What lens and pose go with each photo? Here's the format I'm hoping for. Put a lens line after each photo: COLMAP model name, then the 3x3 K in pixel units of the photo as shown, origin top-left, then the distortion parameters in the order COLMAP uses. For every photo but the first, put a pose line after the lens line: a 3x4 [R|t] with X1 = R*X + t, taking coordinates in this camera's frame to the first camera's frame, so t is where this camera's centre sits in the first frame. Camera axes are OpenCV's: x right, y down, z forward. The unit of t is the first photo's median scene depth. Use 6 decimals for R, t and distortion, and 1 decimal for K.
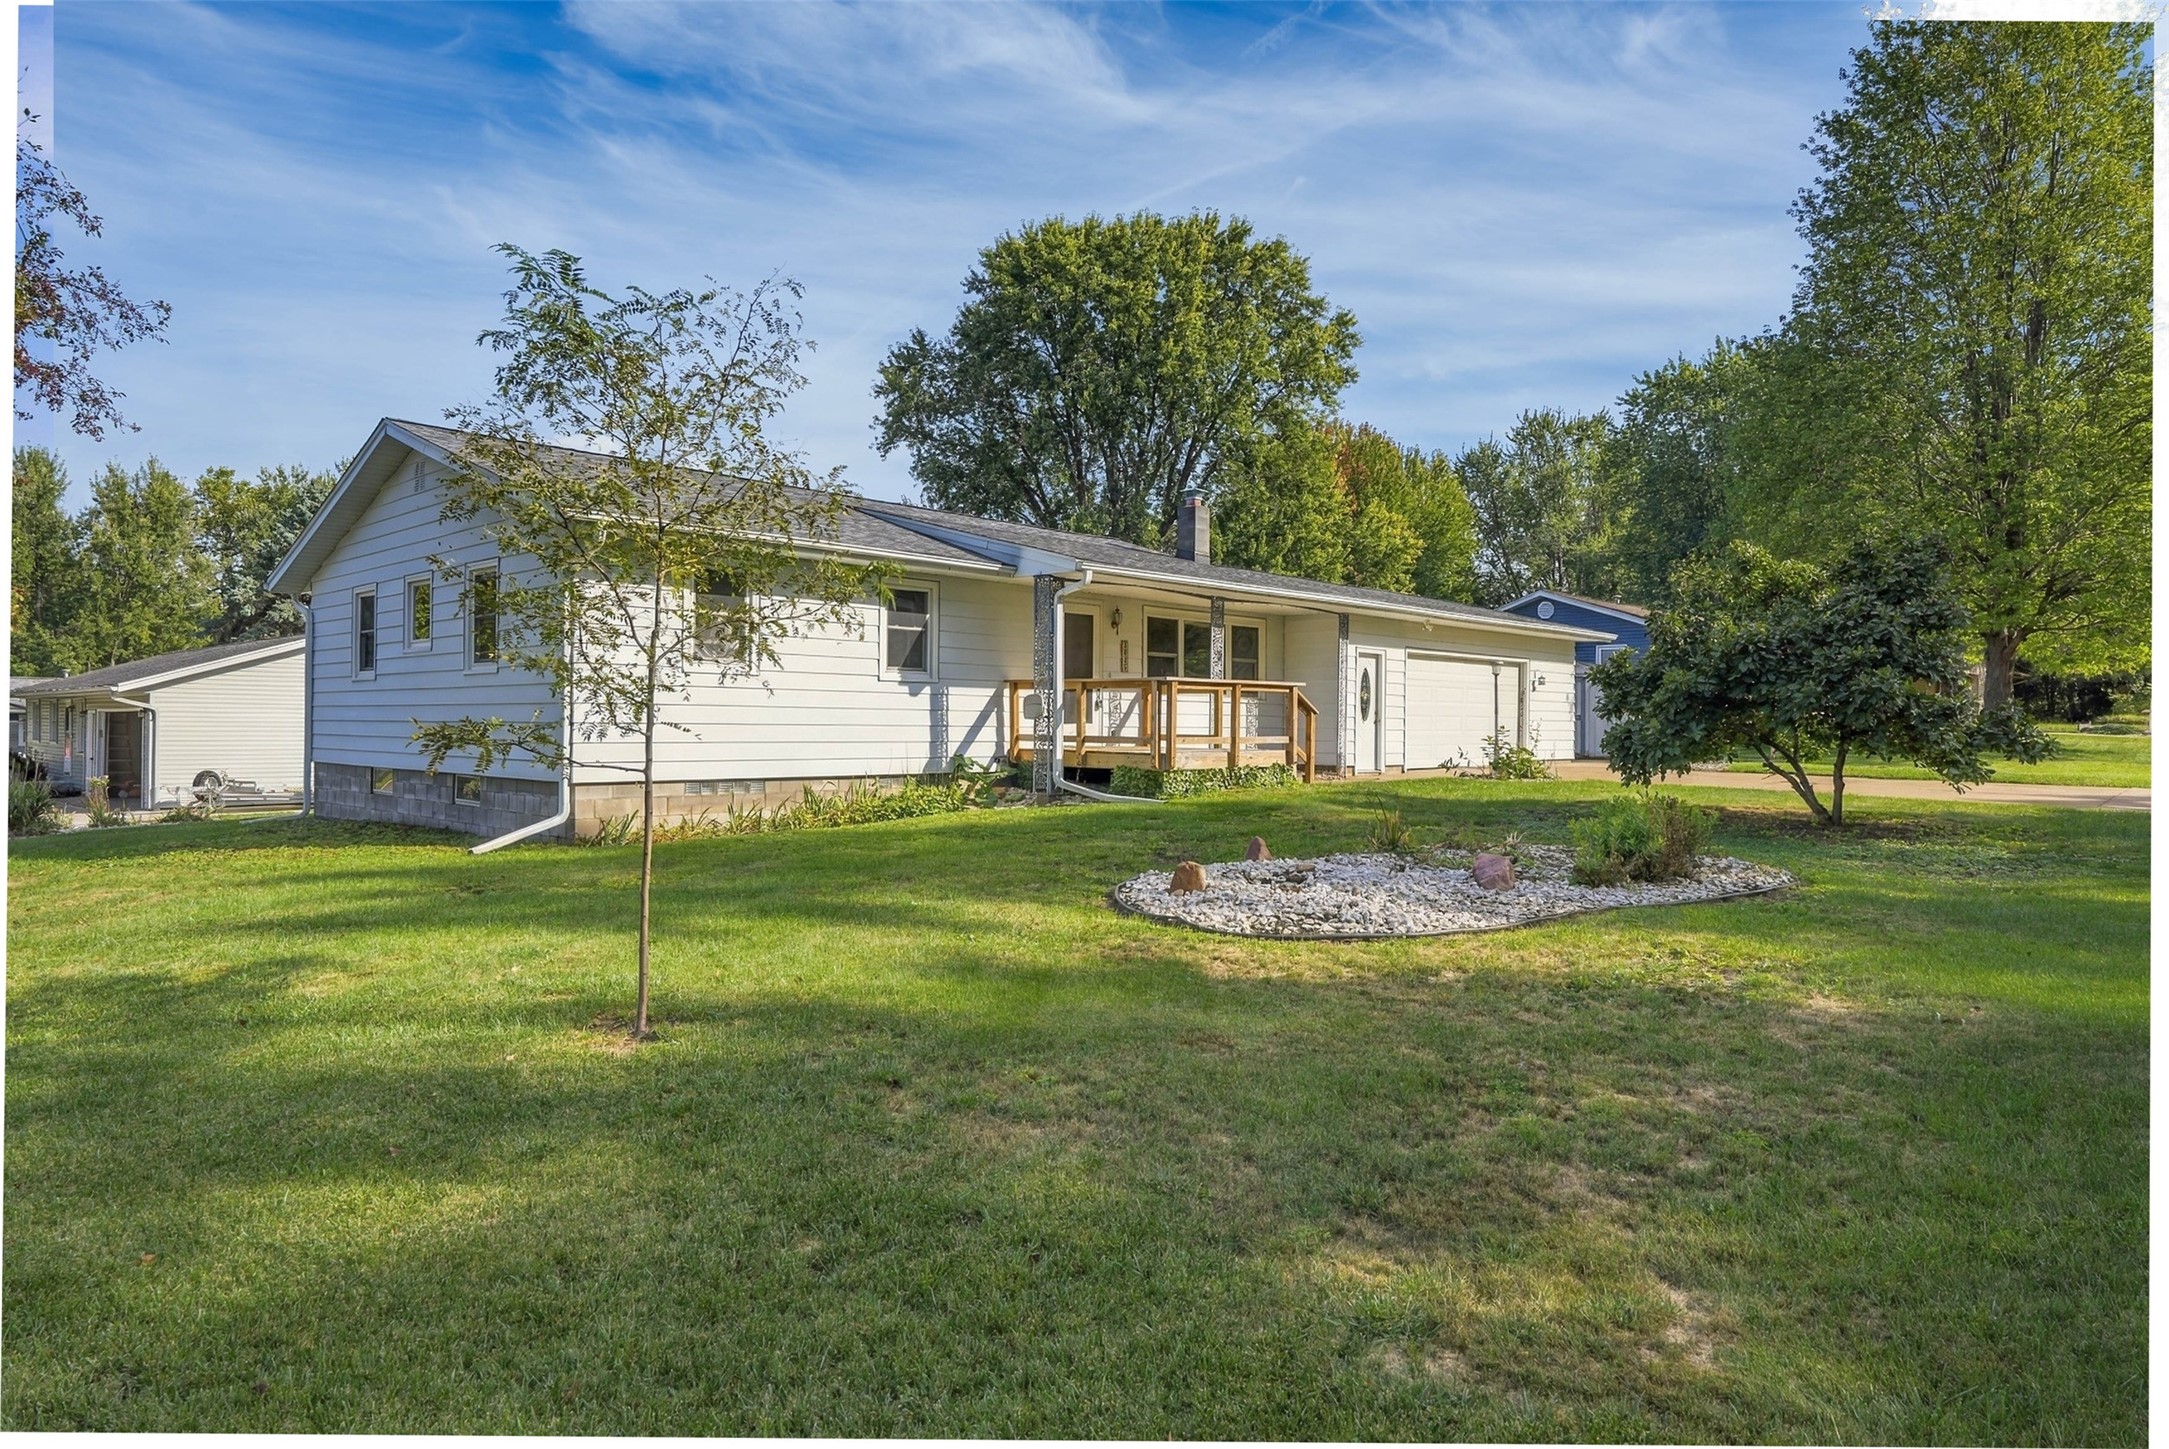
lens RADIAL K [[1296.0, 0, 1079.4], [0, 1296.0, 724.0], [0, 0, 1]] dist [0.001370, 0.001071]
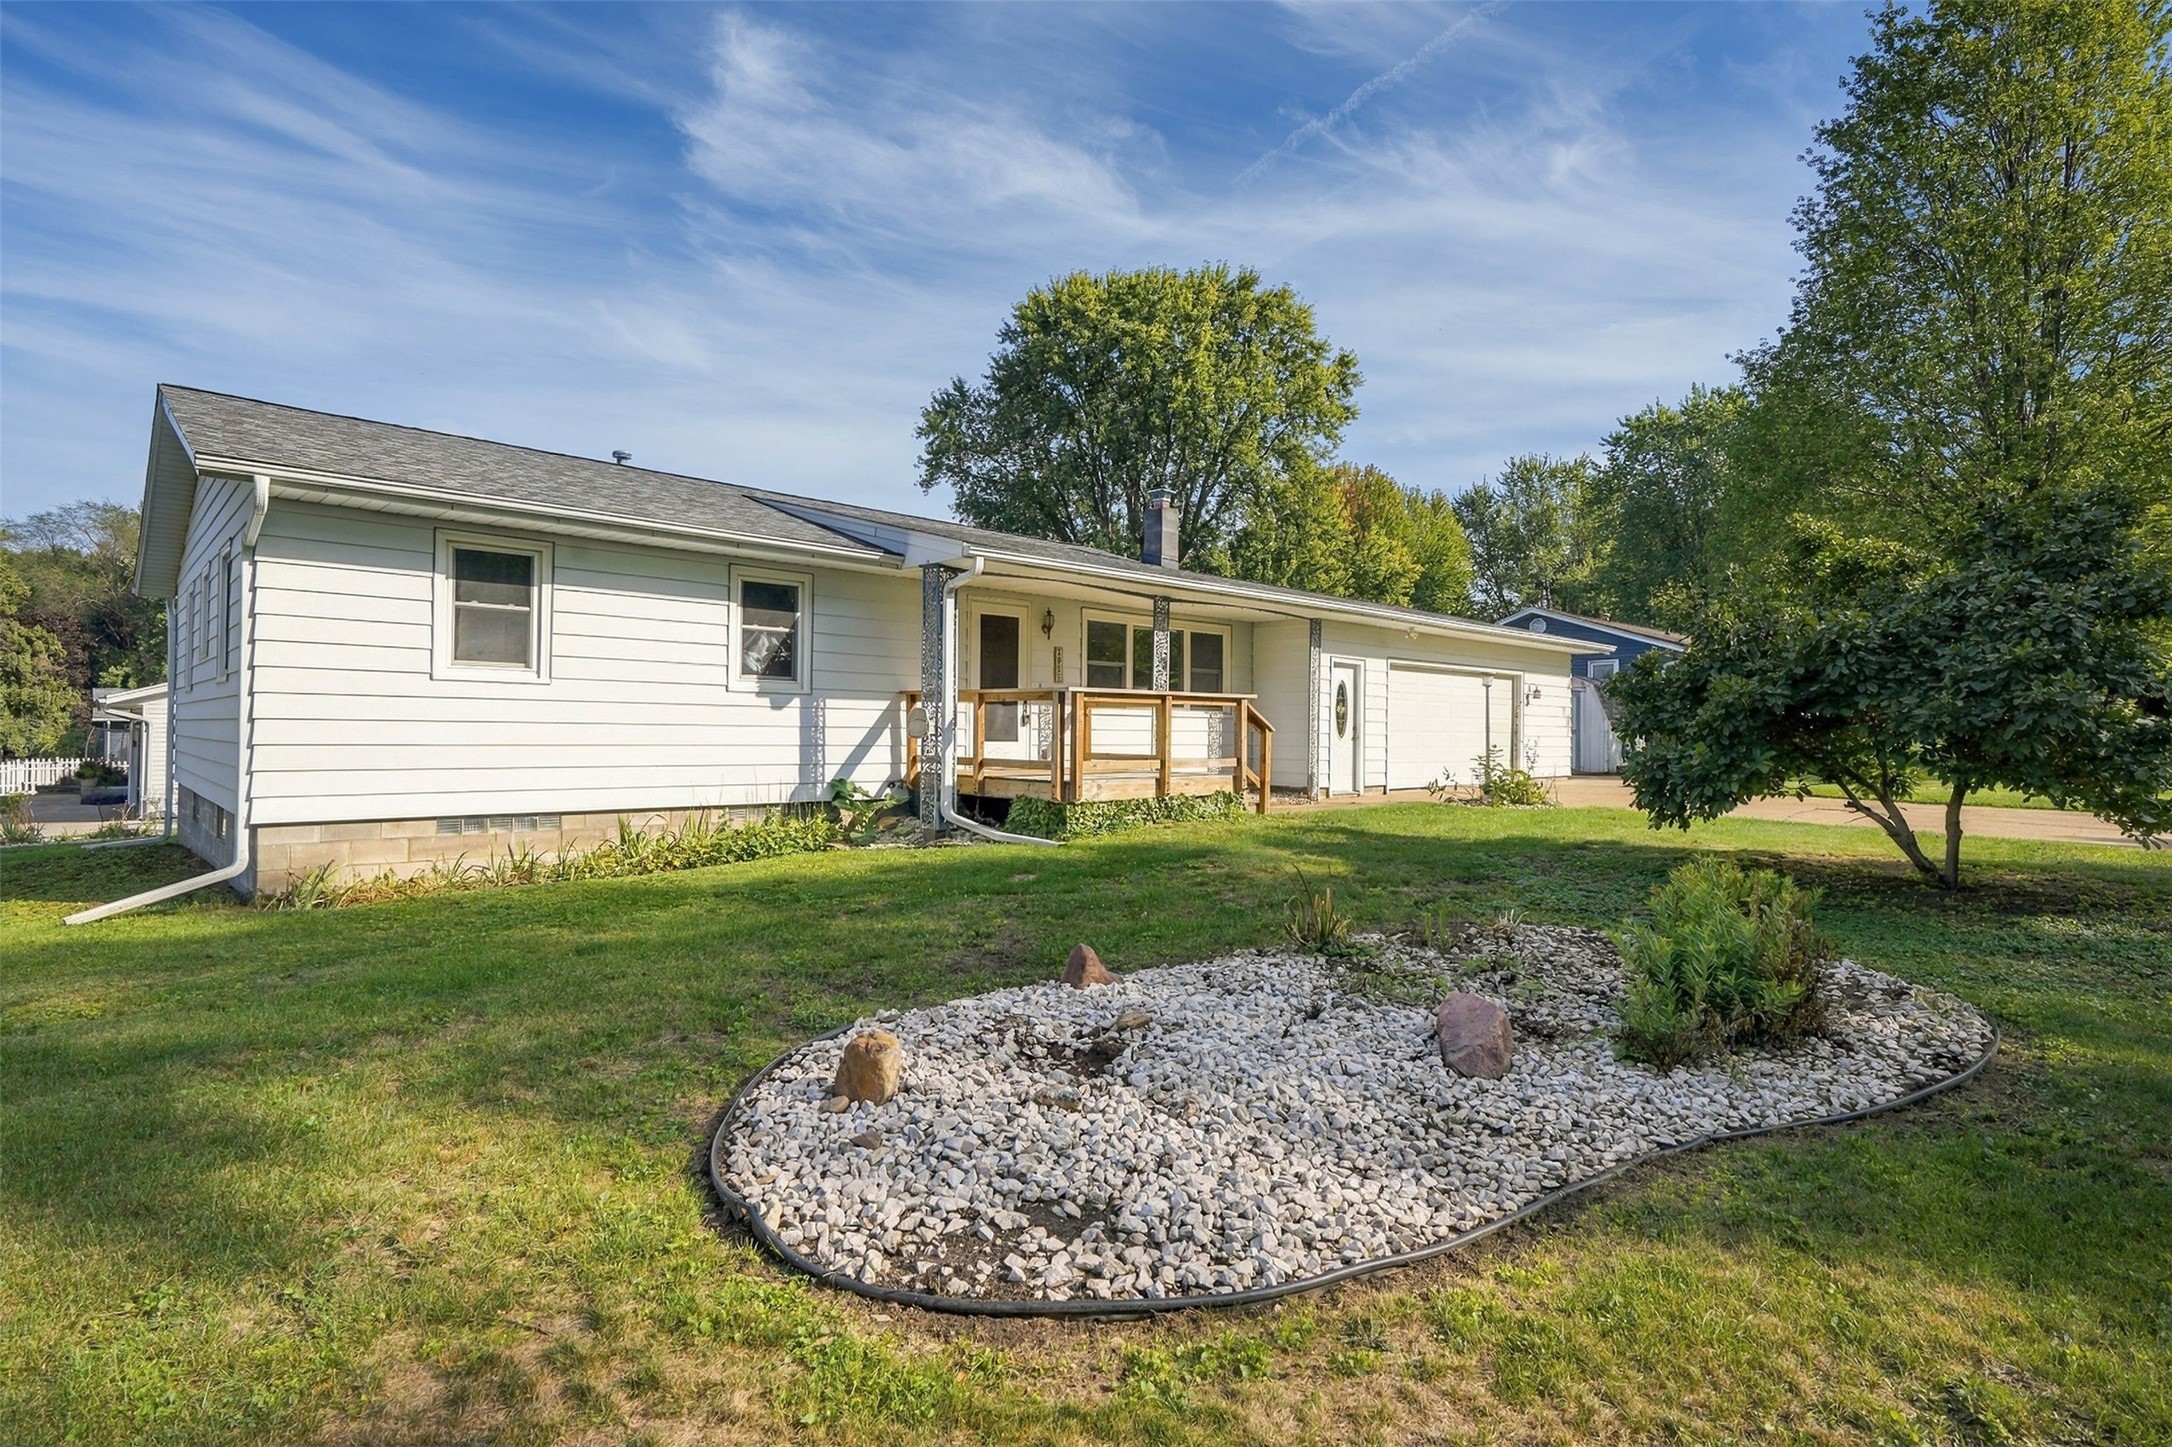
lens RADIAL K [[1062.6, 0, 1091.9], [0, 1062.6, 719.4], [0, 0, 1]] dist [-0.001546, -0.000322]
pose [[0.998862, 0.002350, -0.047635, 0.081731], [-0.002874, 0.999936, -0.010931, -0.006484], [0.047606, 0.011055, 0.998805, 0.247566]]
